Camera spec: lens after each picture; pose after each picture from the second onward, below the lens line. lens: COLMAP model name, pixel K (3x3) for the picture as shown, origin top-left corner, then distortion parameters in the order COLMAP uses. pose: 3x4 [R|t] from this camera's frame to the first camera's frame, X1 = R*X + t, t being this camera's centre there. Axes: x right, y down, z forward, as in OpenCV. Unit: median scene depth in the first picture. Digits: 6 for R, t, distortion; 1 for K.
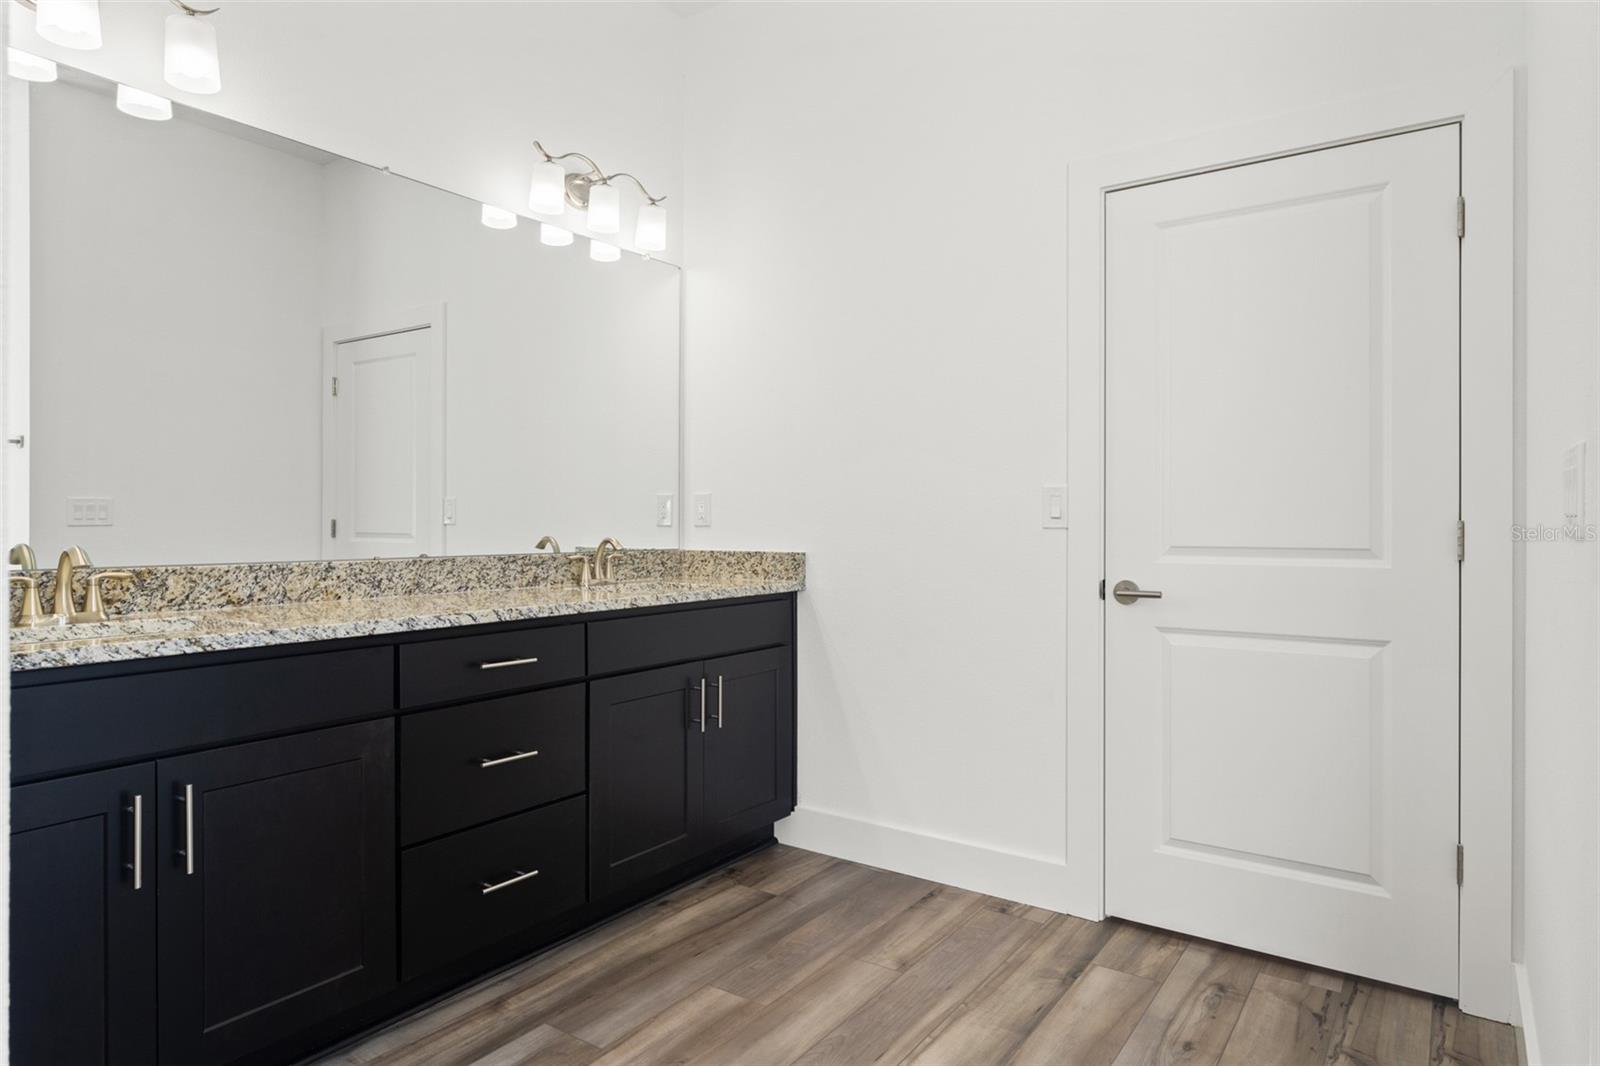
lens RADIAL K [[941.5, 0, 804.3], [0, 941.5, 521.7], [0, 0, 1]] dist [0.003196, 0.000914]
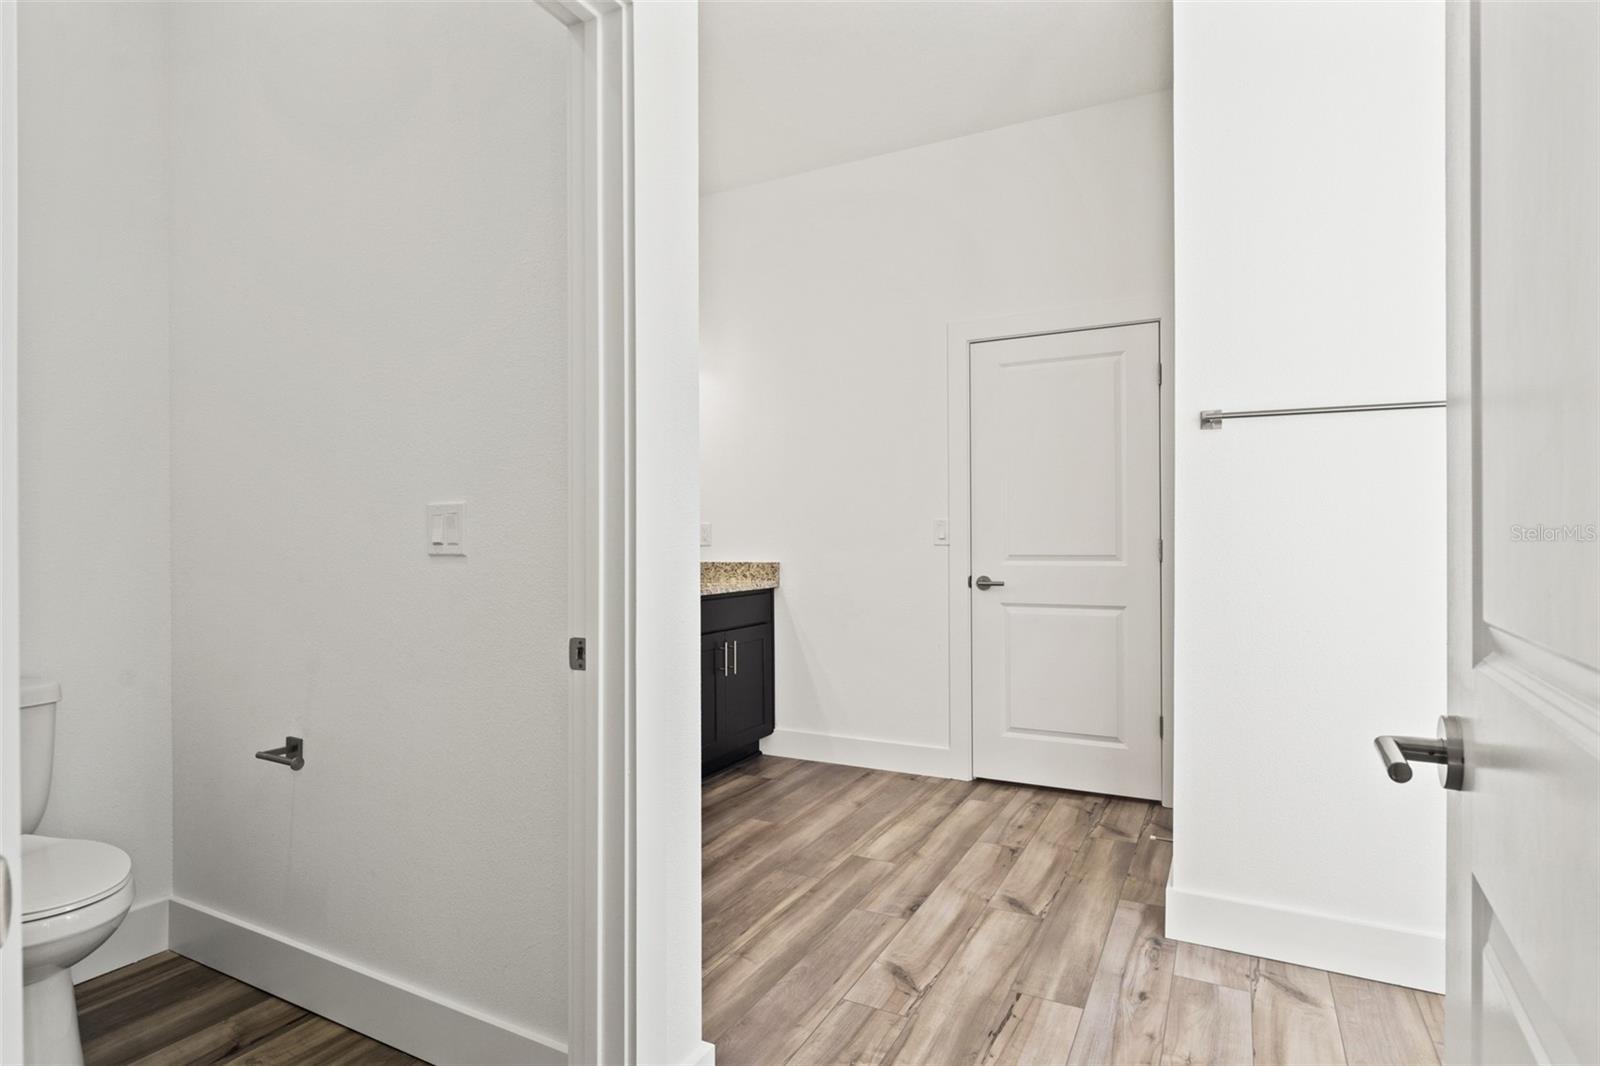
lens RADIAL K [[845.0, 0, 795.5], [0, 845.0, 540.3], [0, 0, 1]] dist [-0.001922, 0.001170]
pose [[0.992417, -0.011117, 0.122413, -0.176834], [0.010344, 0.999922, 0.006944, -0.015245], [-0.122481, -0.005626, 0.992455, -0.457816]]
